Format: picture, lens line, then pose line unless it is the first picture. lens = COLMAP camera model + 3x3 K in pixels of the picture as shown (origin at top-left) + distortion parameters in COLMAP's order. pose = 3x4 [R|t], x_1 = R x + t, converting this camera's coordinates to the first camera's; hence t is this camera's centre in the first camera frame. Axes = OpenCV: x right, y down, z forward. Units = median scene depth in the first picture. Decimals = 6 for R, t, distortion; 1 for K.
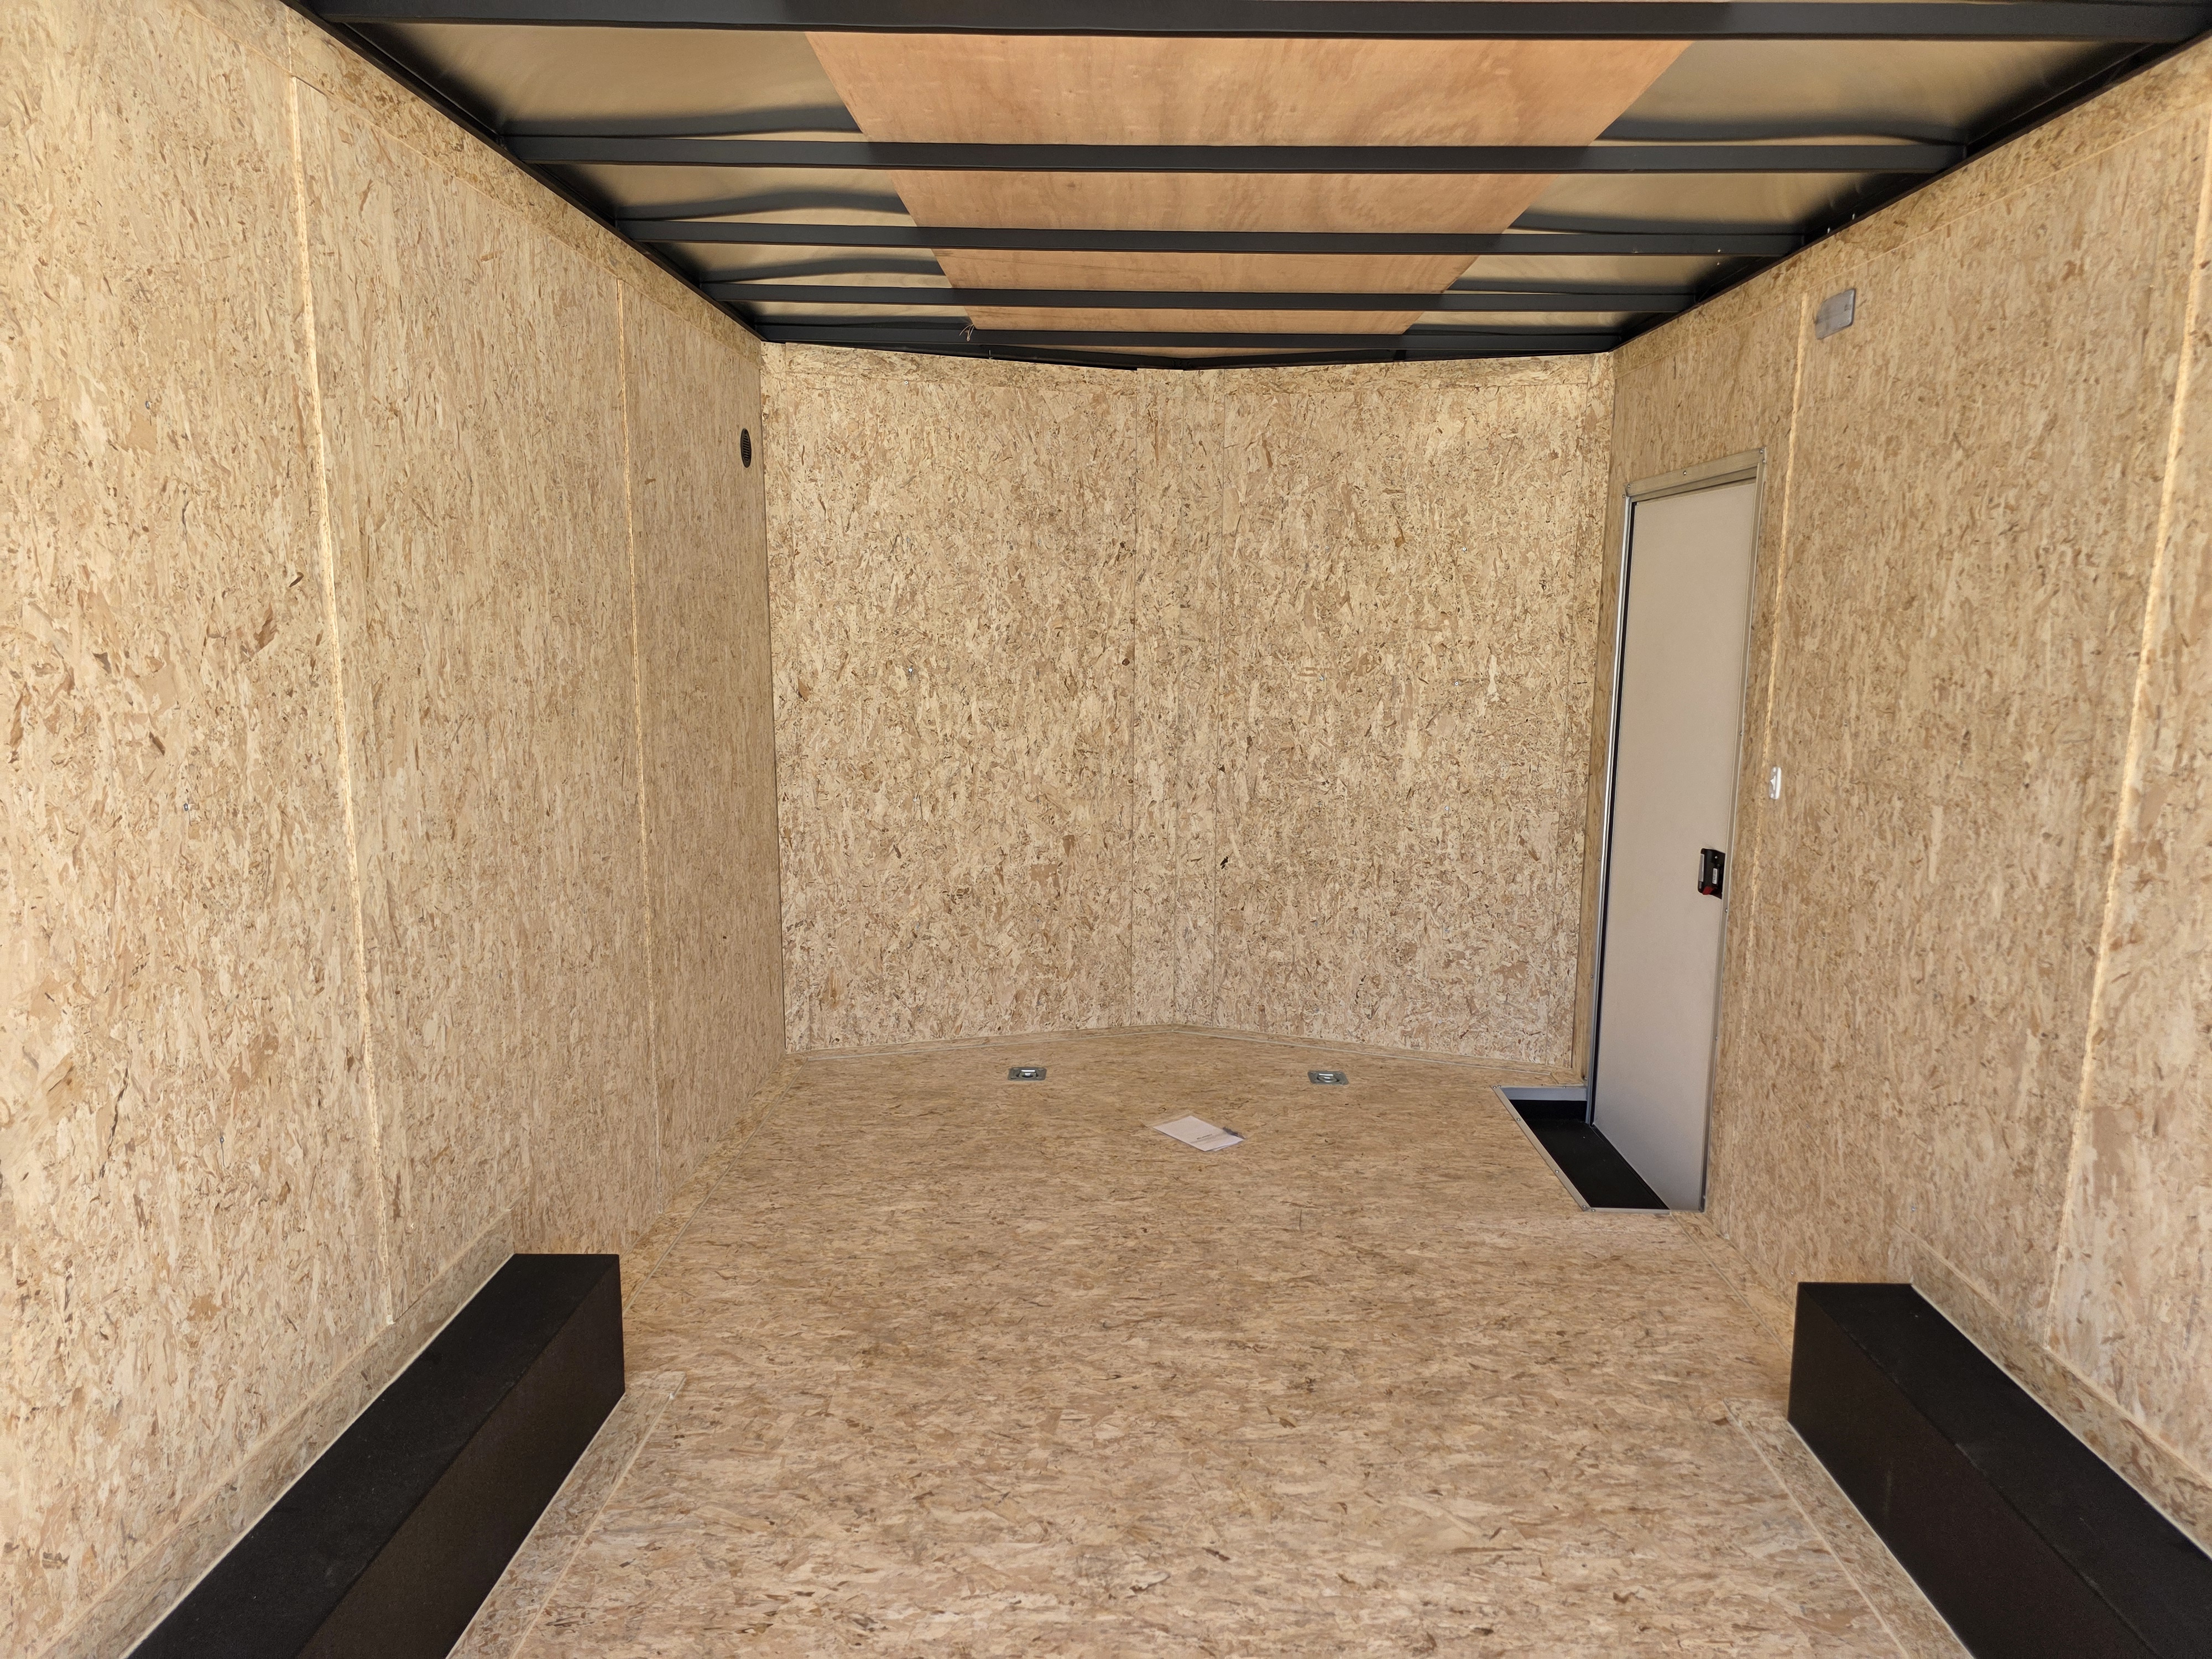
lens RADIAL K [[1481.0, 0, 1111.8], [0, 1481.0, 825.0], [0, 0, 1]] dist [0.115252, -0.107144]
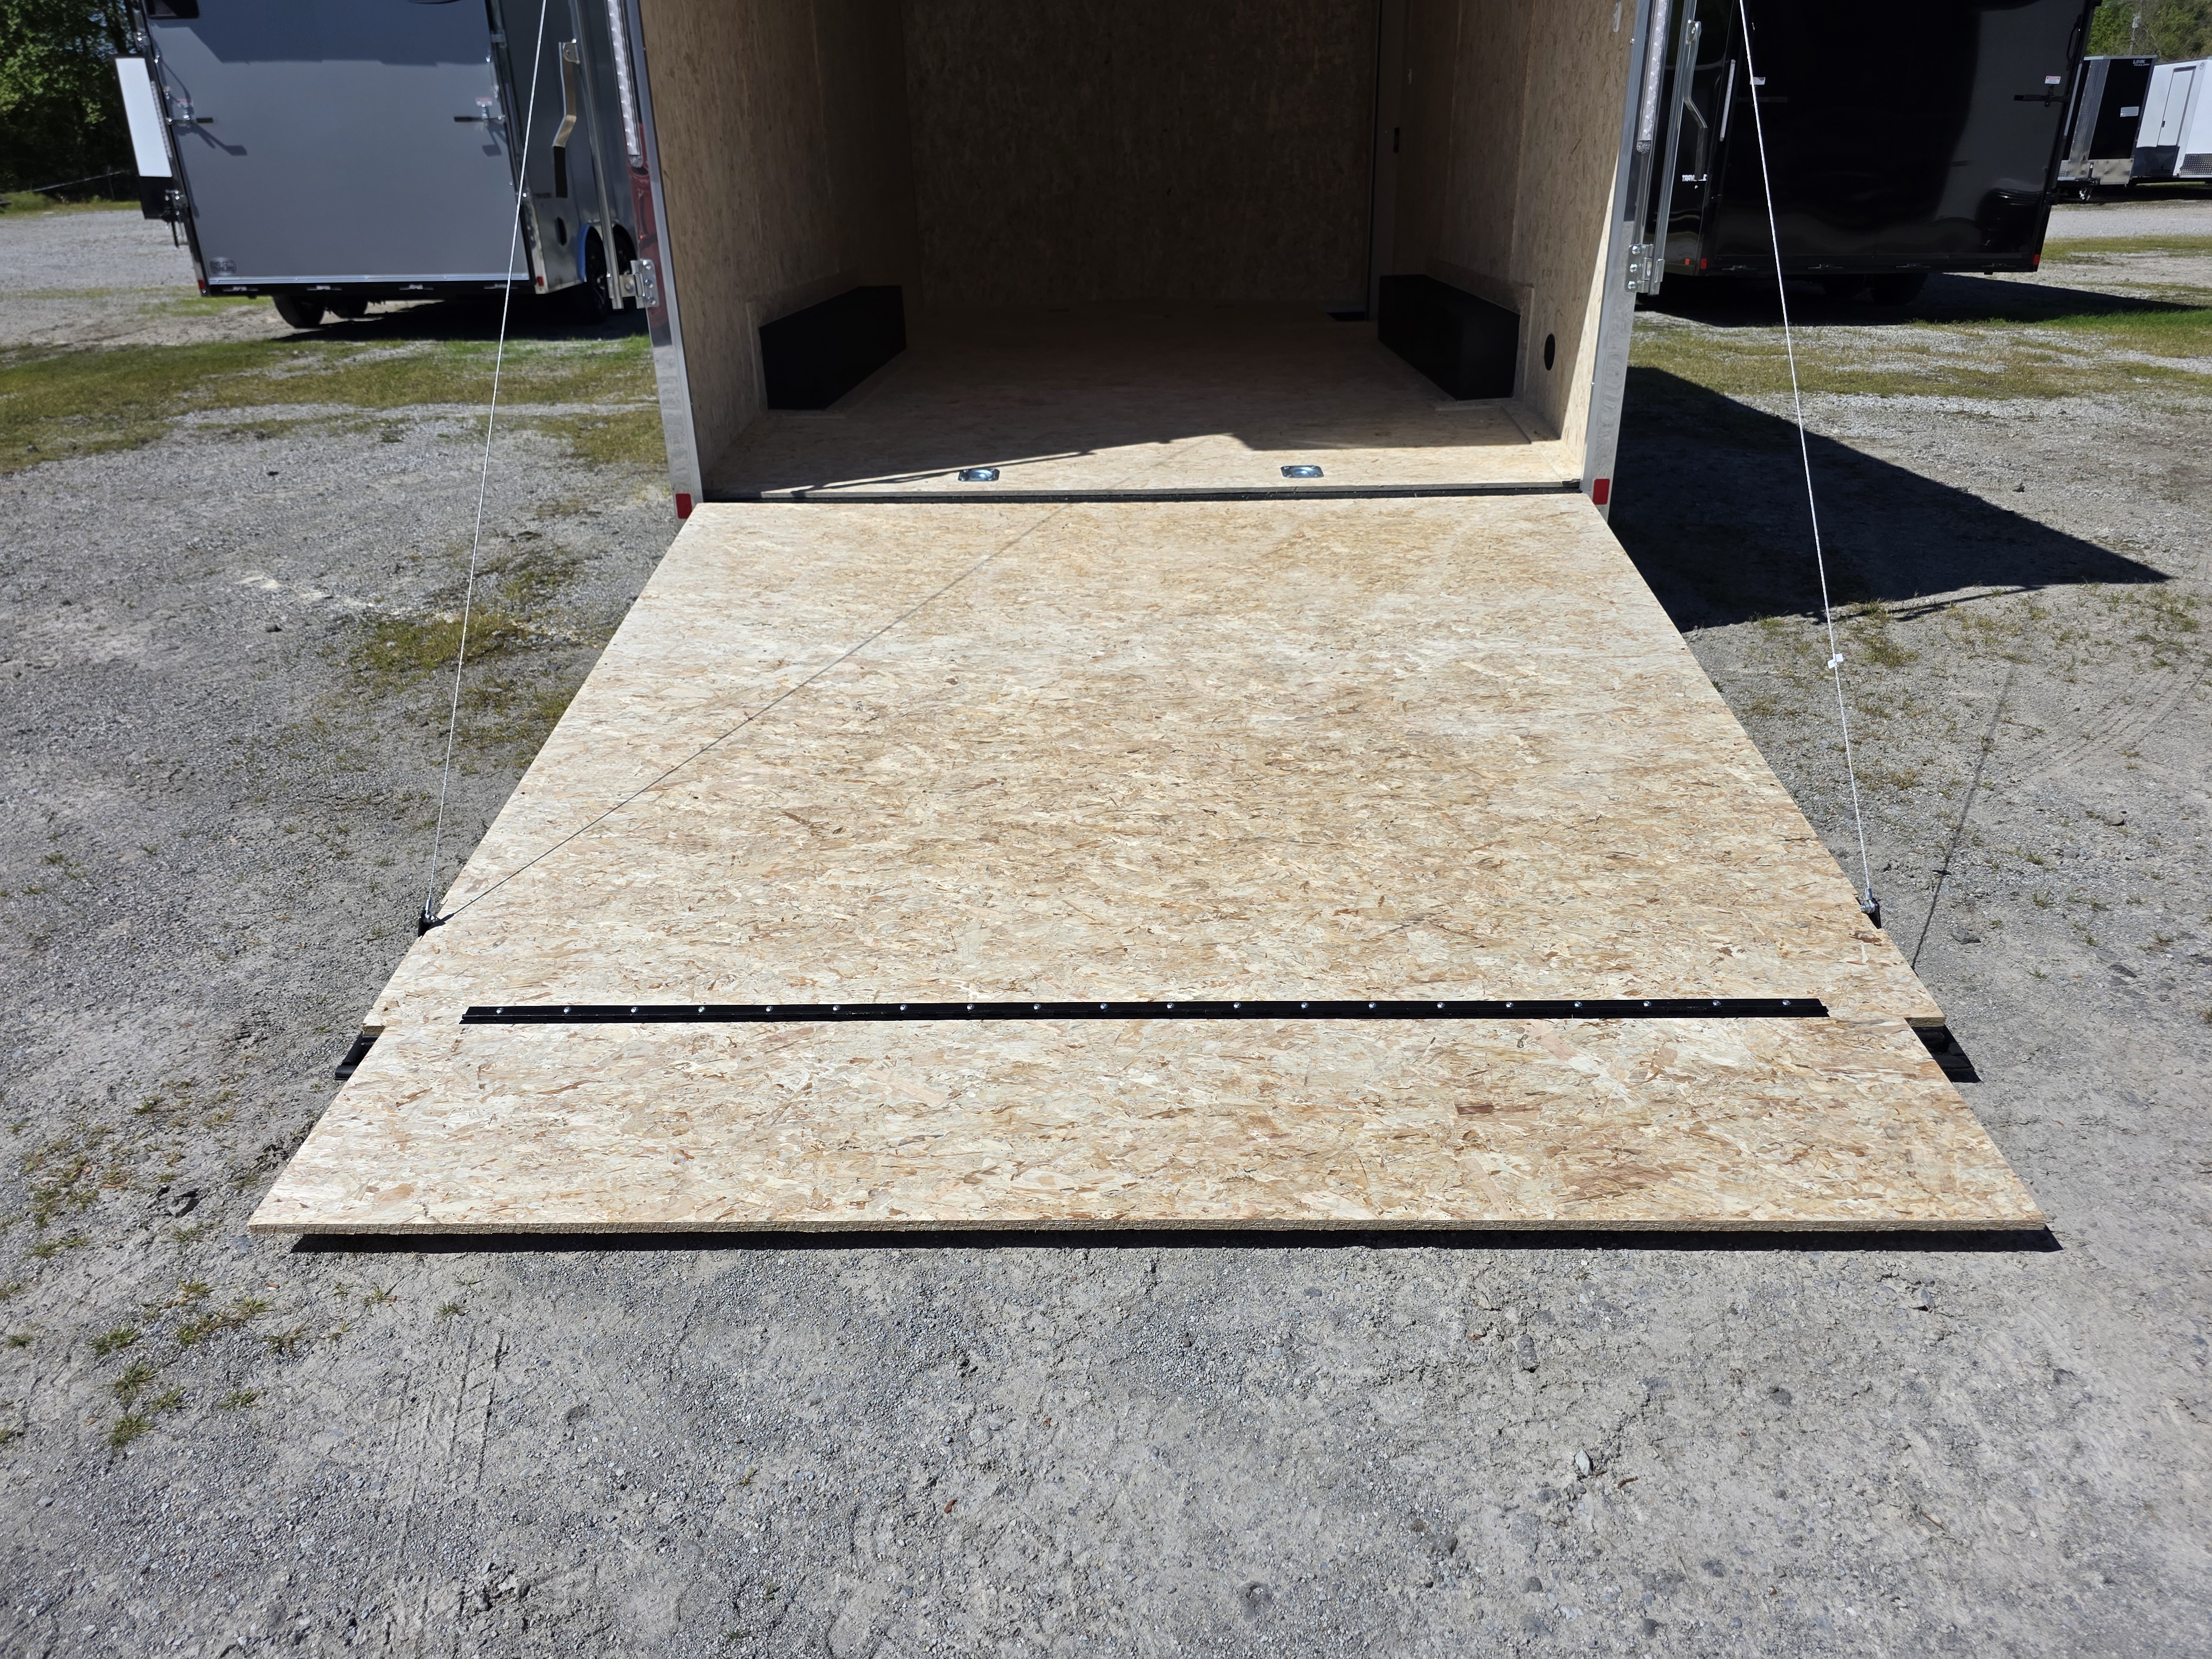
lens RADIAL K [[1491.3, 0, 1106.0], [0, 1491.3, 829.5], [0, 0, 1]] dist [-0.007660, -0.001396]
pose [[0.999369, -0.030615, -0.017992, 0.013835], [0.034325, 0.962653, 0.268552, 0.291415], [0.009098, -0.269001, 0.963097, -0.914798]]
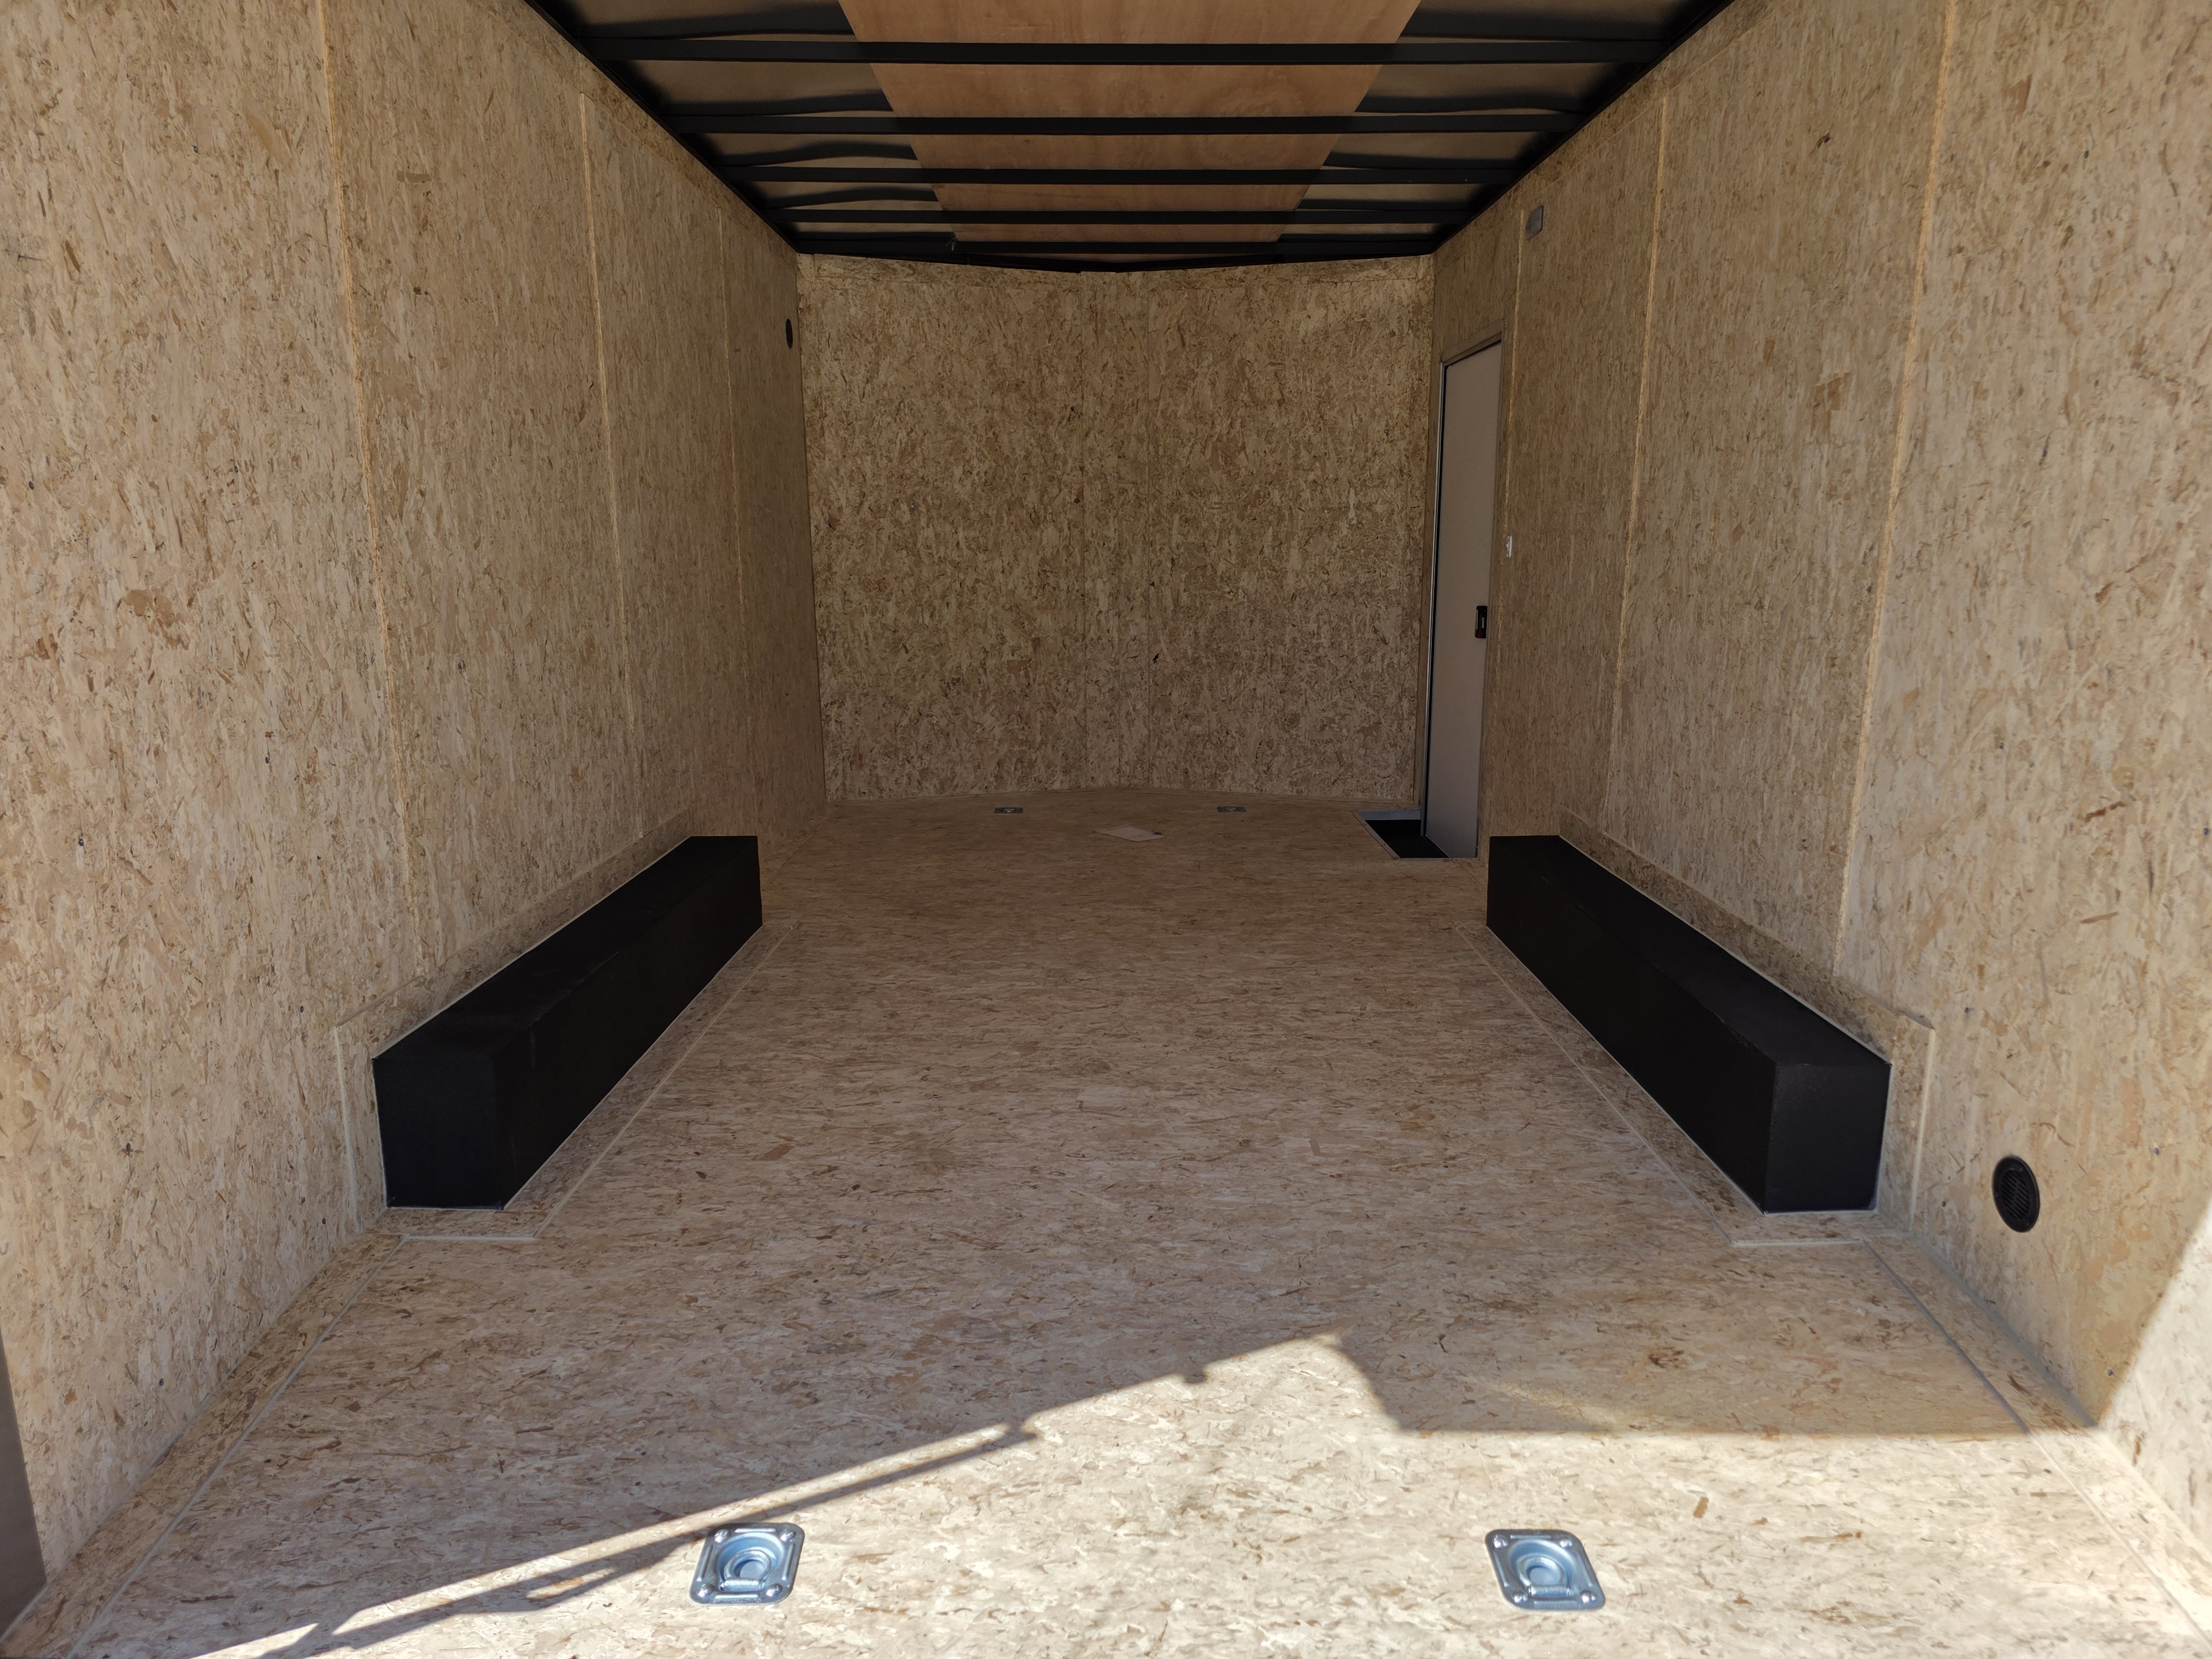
lens RADIAL K [[1478.5, 0, 1106.0], [0, 1478.5, 829.5], [0, 0, 1]] dist [0.082970, -0.092348]
pose [[0.999728, -0.017816, 0.015071, 0.010931], [0.017048, 0.998623, 0.049606, 0.120160], [-0.015934, -0.049336, 0.998655, -0.334234]]
